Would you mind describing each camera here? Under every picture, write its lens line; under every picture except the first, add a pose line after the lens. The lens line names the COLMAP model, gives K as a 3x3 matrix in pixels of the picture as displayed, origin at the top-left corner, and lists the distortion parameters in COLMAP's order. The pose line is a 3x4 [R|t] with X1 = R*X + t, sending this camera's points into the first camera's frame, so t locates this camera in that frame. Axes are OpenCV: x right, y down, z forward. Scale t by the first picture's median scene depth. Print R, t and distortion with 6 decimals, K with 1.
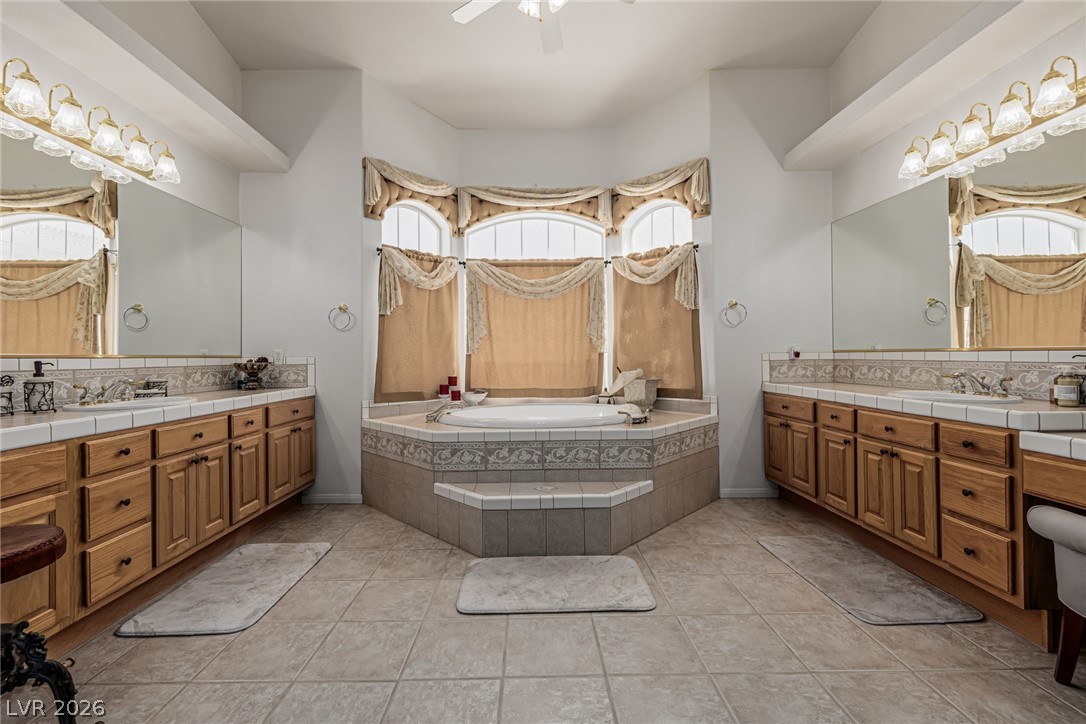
lens RADIAL K [[455.6, 0, 534.0], [0, 455.6, 353.6], [0, 0, 1]] dist [-0.000995, 0.000736]
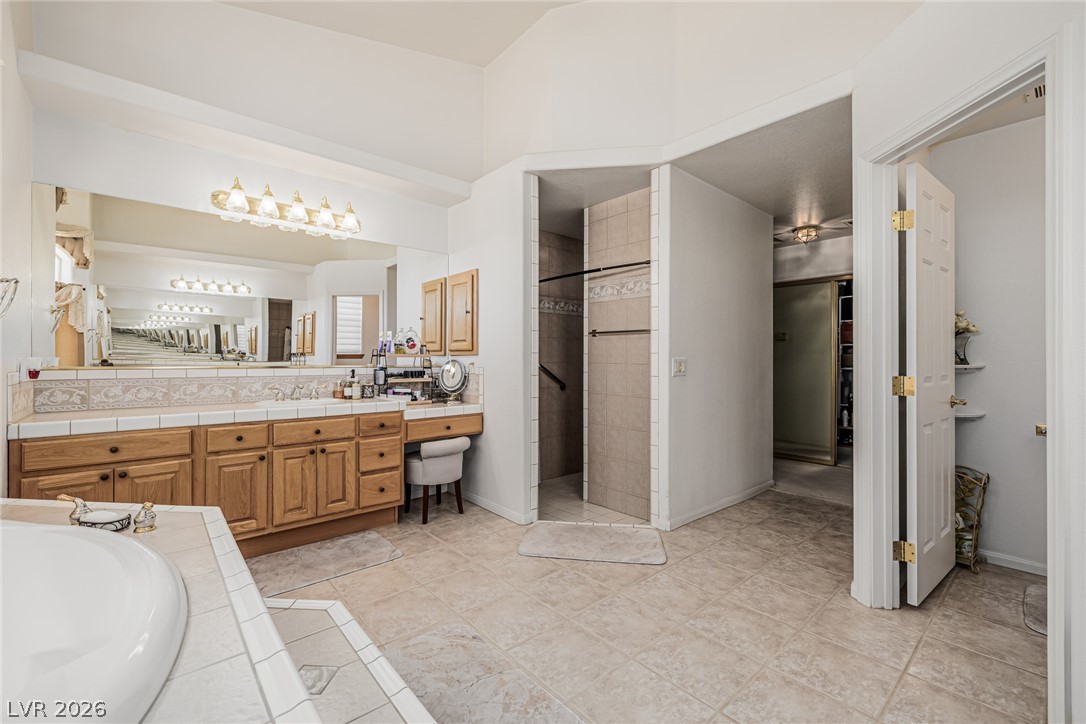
lens RADIAL K [[455.6, 0, 534.0], [0, 455.6, 353.6], [0, 0, 1]] dist [-0.000995, 0.000736]
pose [[-0.640443, 0.016616, 0.767826, -0.586608], [-0.000690, 0.999753, -0.022210, -0.021766], [-0.768006, -0.014754, -0.640273, 1.410971]]
